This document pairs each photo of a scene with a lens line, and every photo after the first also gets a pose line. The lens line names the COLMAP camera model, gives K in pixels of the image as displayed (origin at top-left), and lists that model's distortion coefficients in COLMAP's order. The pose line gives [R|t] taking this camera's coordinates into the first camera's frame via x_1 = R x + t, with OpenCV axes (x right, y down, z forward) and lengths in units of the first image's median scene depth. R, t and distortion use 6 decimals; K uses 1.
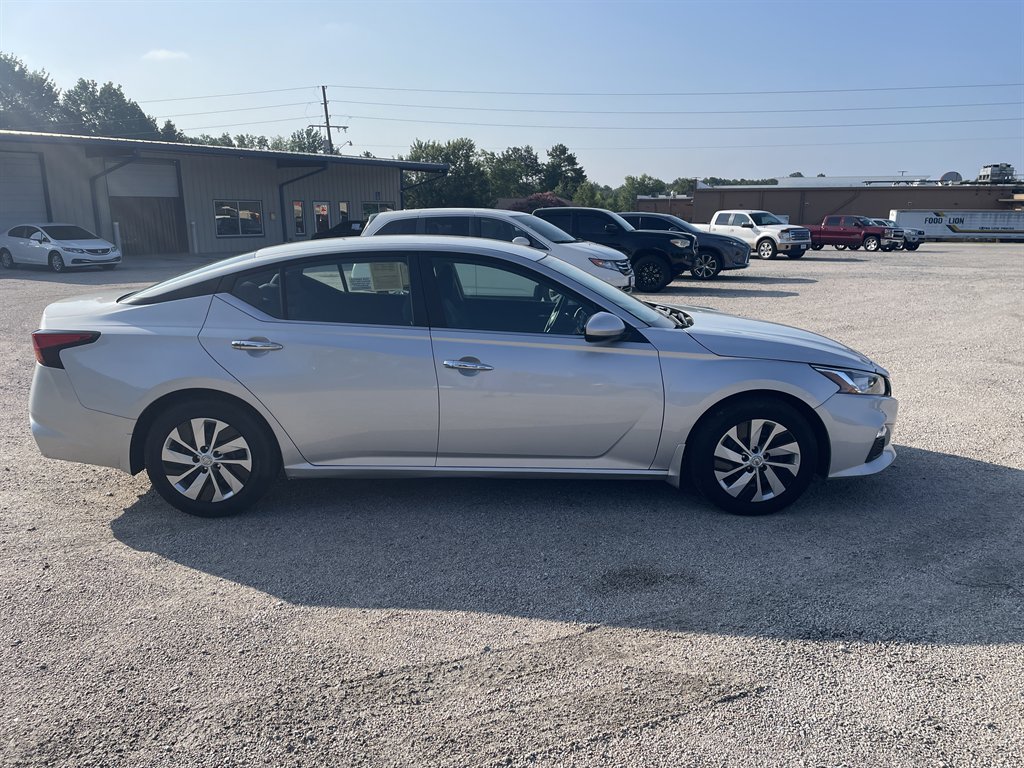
lens RADIAL K [[805.5, 0, 512.0], [0, 805.5, 384.0], [0, 0, 1]] dist [0.088331, -0.118054]
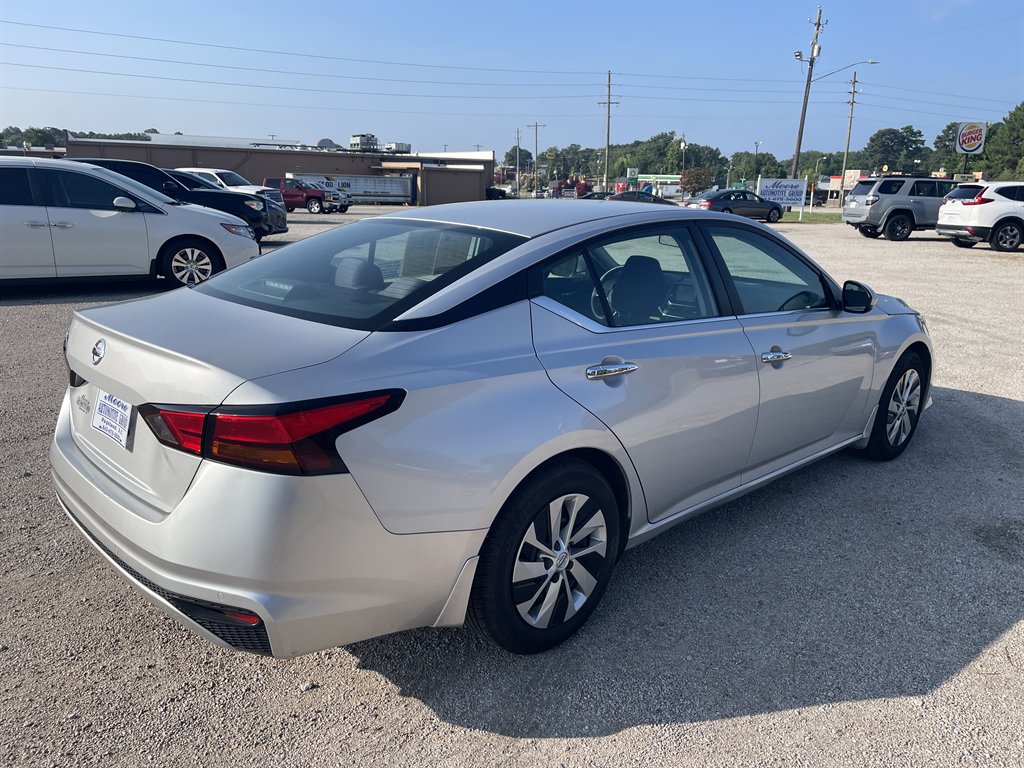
lens RADIAL K [[805.5, 0, 512.0], [0, 805.5, 384.0], [0, 0, 1]] dist [0.088331, -0.118054]
pose [[0.709111, -0.156698, 0.687464, -0.124755], [0.125087, 0.987485, 0.096058, -0.016448], [-0.693912, 0.017877, 0.719838, 0.087443]]
